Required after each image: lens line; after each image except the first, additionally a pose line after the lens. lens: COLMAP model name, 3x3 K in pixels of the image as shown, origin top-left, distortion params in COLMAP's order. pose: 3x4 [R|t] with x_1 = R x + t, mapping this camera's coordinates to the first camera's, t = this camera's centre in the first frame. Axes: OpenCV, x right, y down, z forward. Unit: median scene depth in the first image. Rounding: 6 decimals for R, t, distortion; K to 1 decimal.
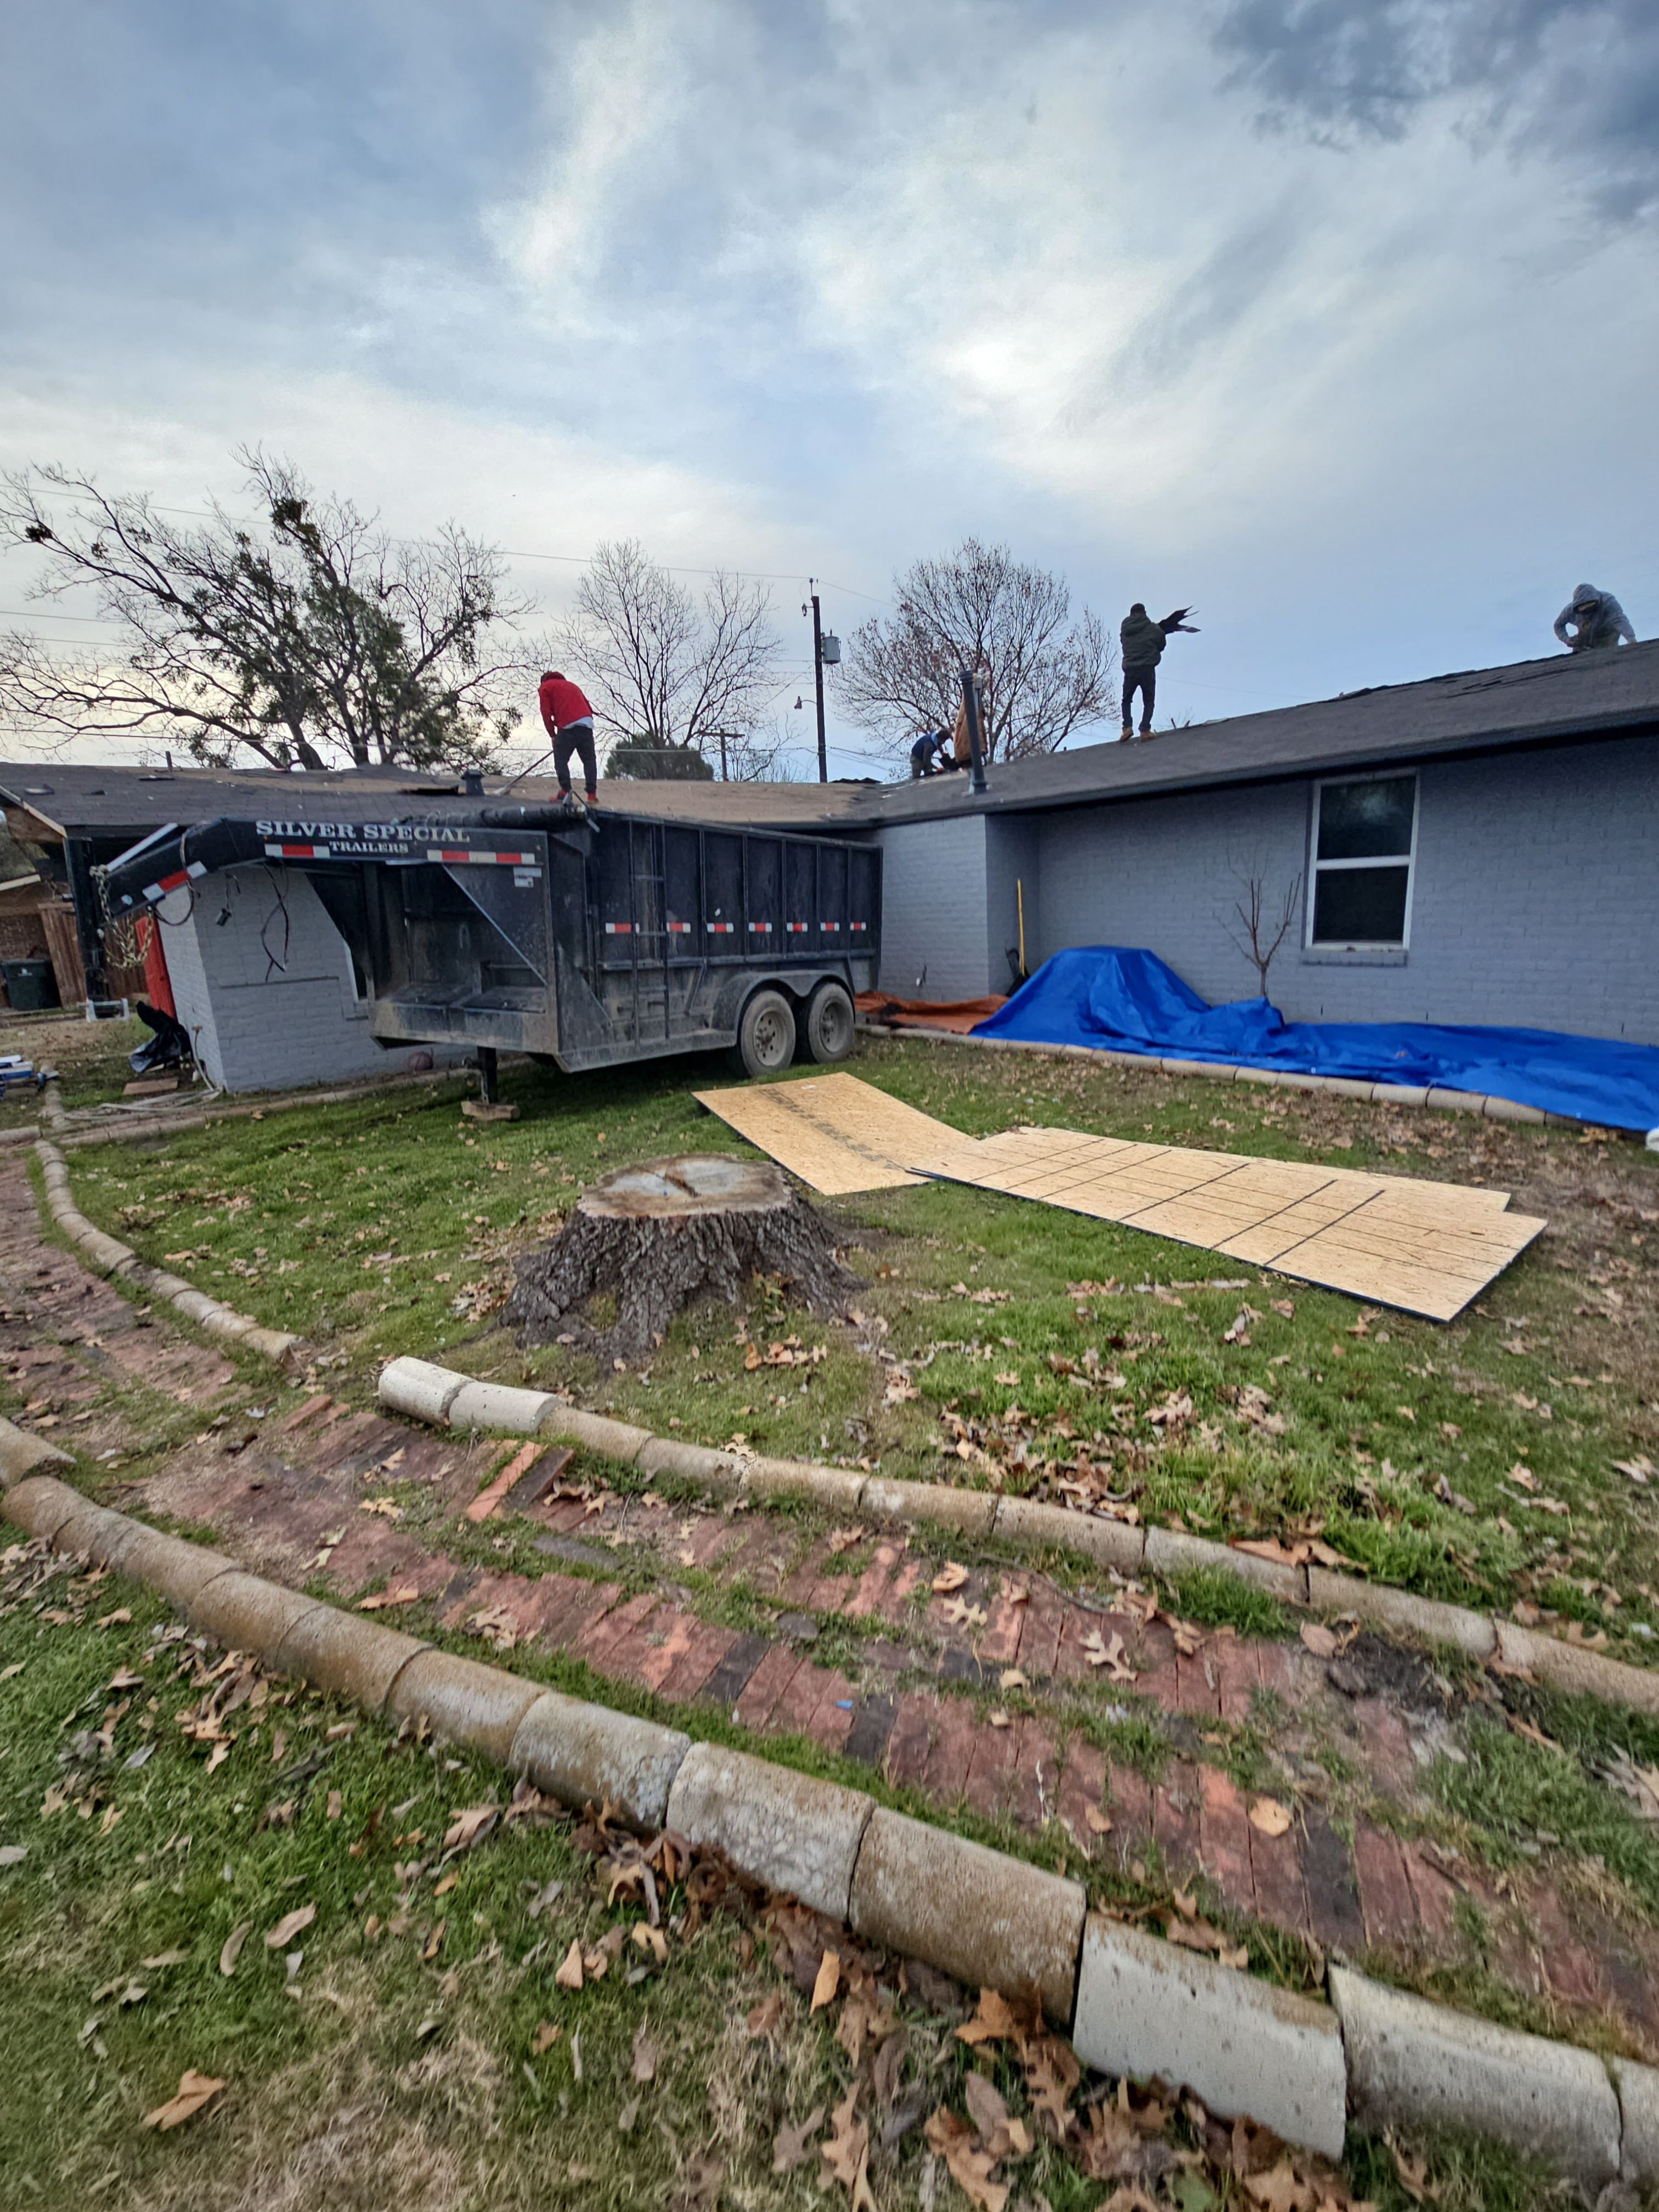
lens RADIAL K [[935.5, 0, 829.5], [0, 935.5, 1106.0], [0, 0, 1]] dist [-0.002365, -0.000224]
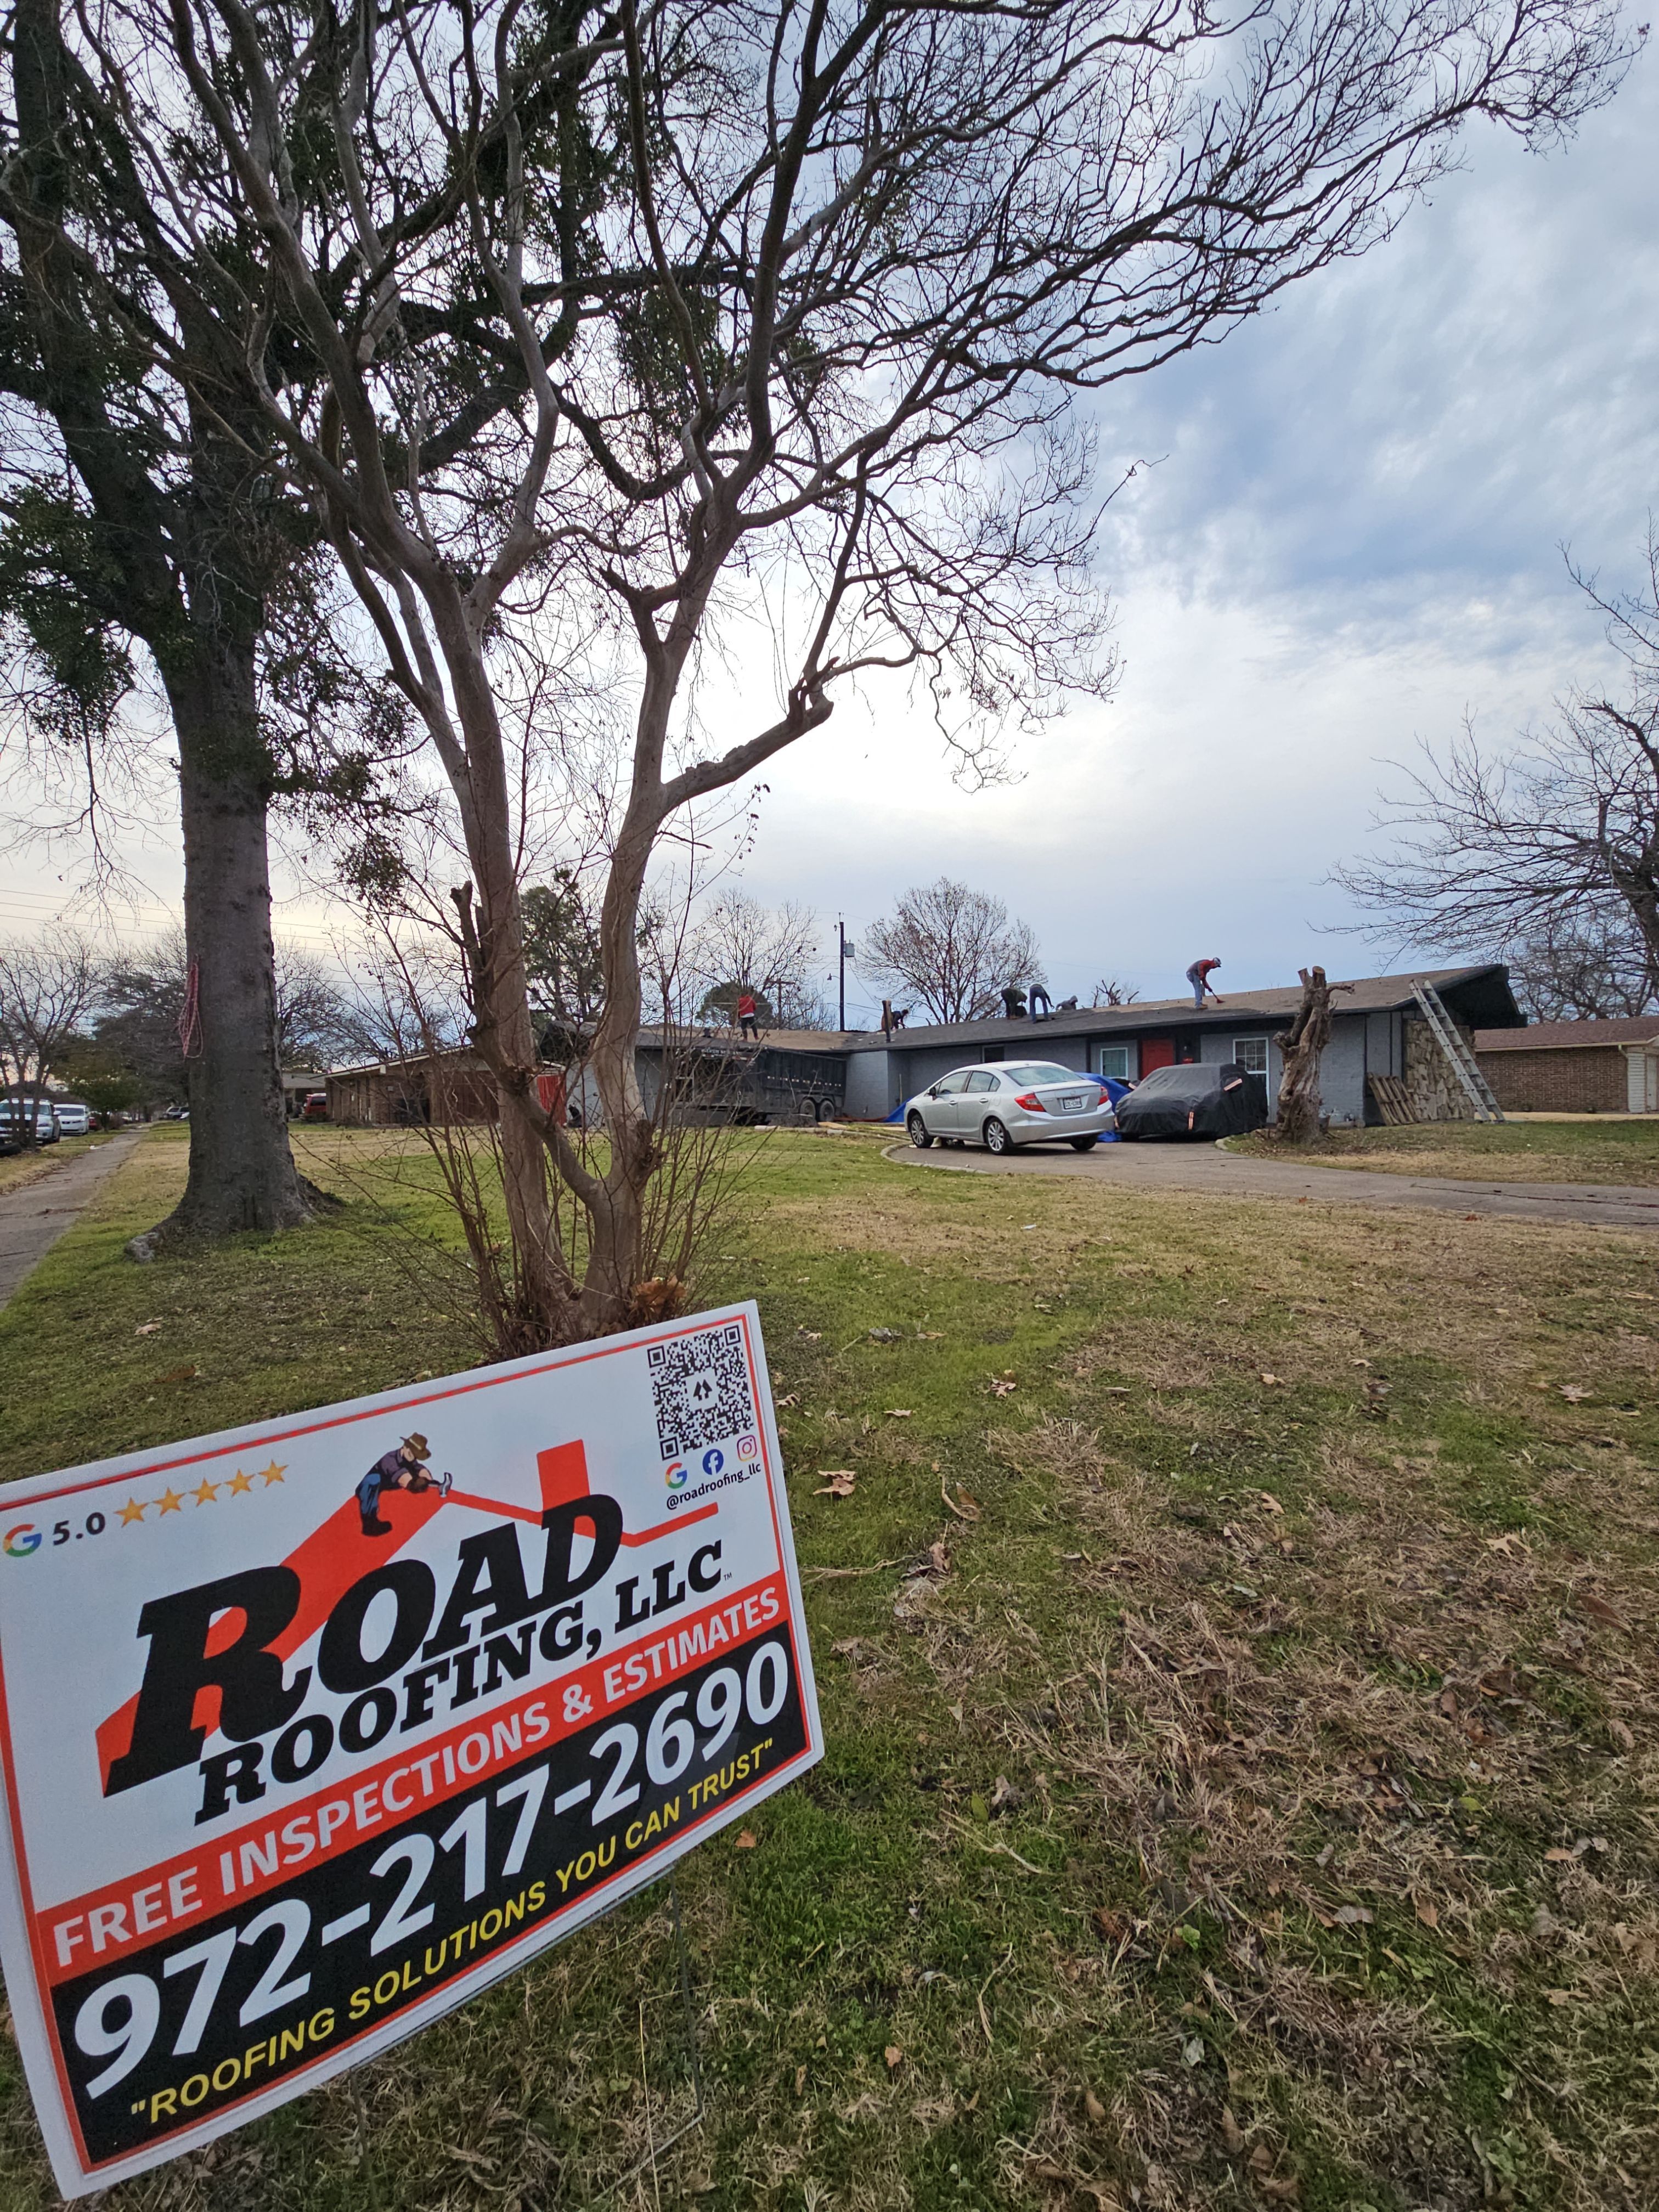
lens RADIAL K [[935.5, 0, 829.5], [0, 935.5, 1106.0], [0, 0, 1]] dist [-0.002365, -0.000224]
pose [[0.998536, 0.042460, -0.033497, 0.030740], [-0.048637, 0.975866, -0.212886, 0.149686], [0.023649, 0.214204, 0.976503, -0.565282]]
